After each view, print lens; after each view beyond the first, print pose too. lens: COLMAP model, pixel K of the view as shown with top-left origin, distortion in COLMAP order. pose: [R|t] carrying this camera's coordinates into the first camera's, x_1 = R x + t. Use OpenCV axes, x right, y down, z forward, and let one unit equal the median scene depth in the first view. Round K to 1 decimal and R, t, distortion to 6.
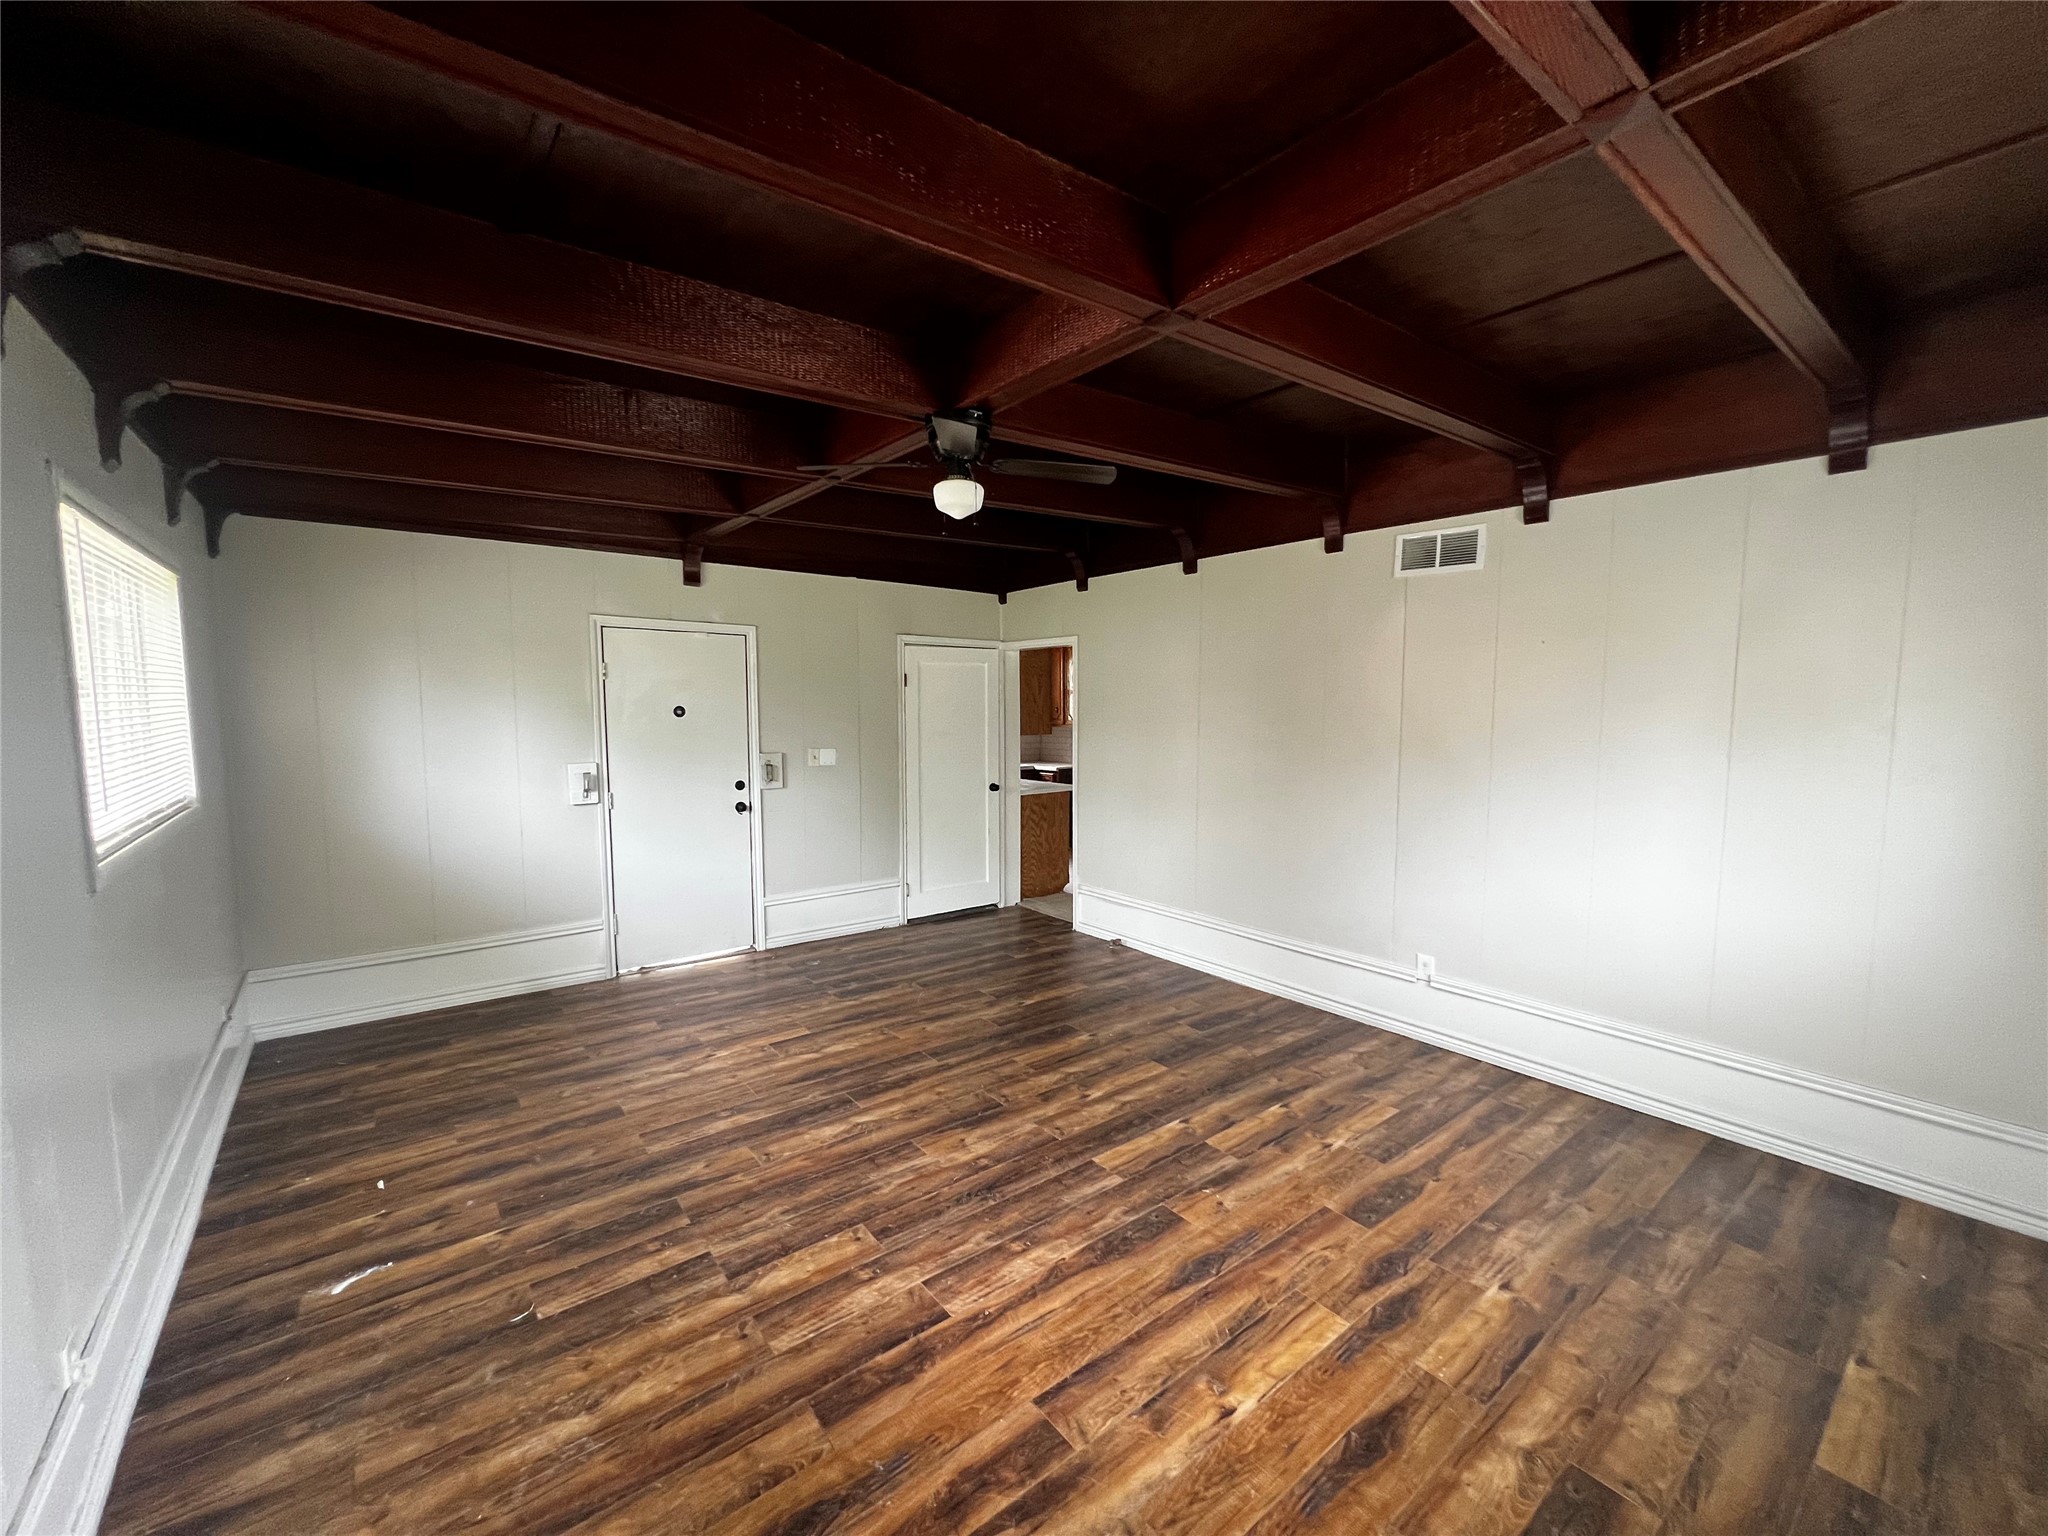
lens RADIAL K [[821.7, 0, 1016.4], [0, 821.7, 769.0], [0, 0, 1]] dist [0.000529, 0.000701]
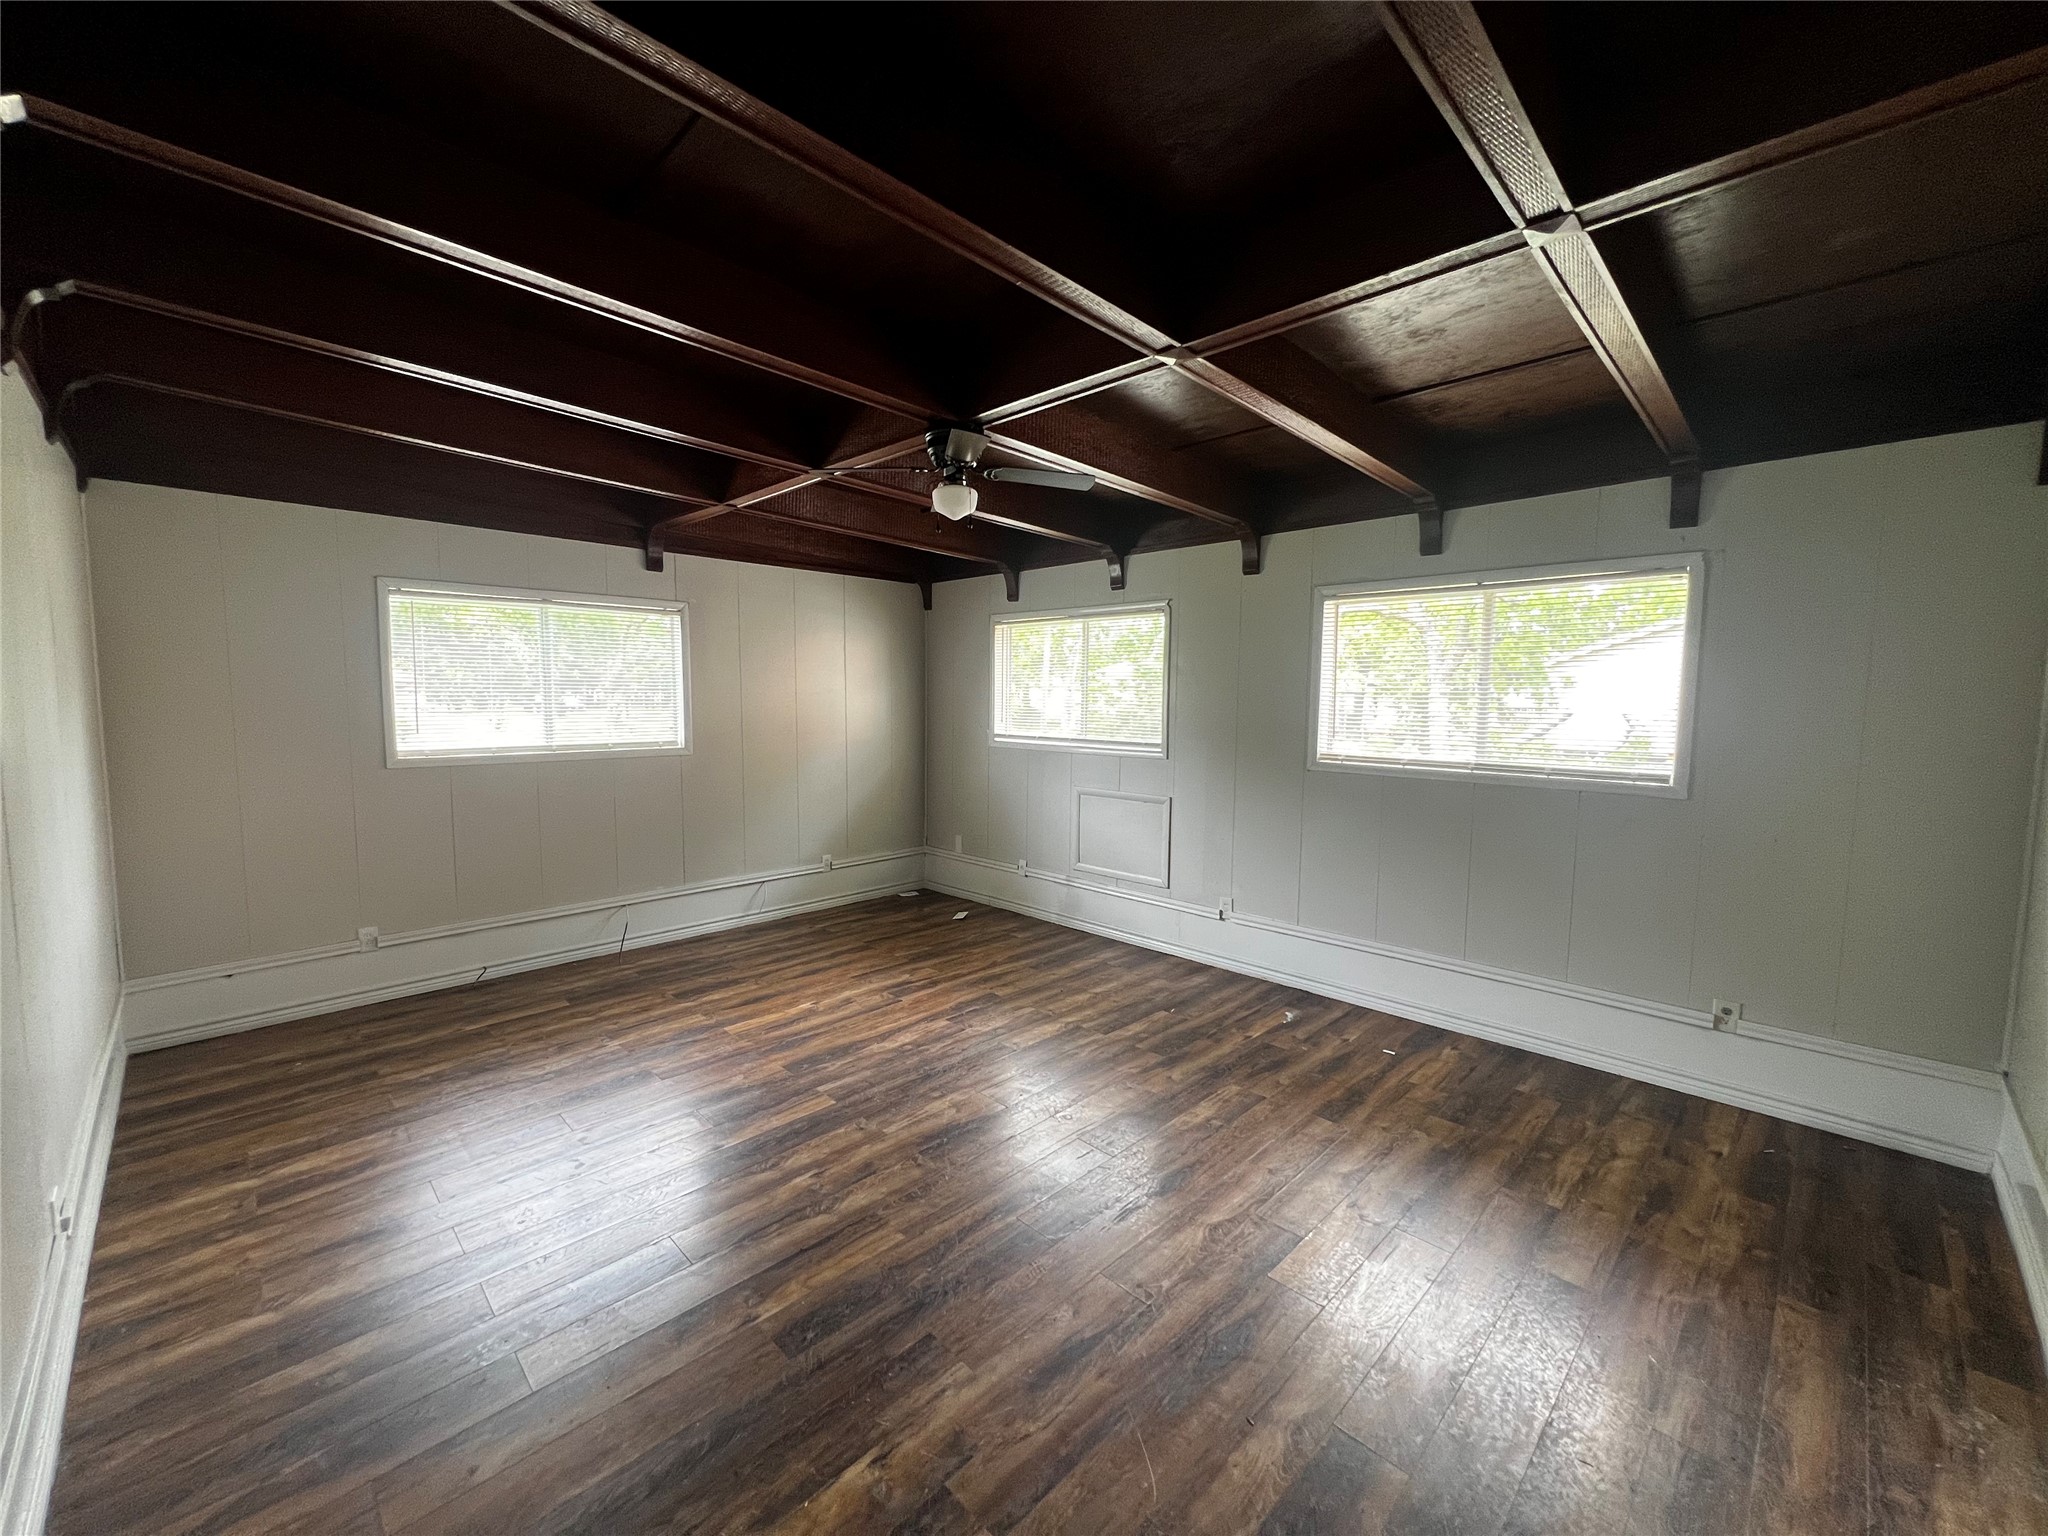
lens RADIAL K [[821.7, 0, 1028.2], [0, 821.7, 765.4], [0, 0, 1]] dist [0.000529, 0.000701]
pose [[-0.991936, 0.004071, -0.126671, -0.028984], [-0.017930, 0.984922, 0.172065, -0.189552], [0.125461, 0.172949, -0.976907, 2.399067]]
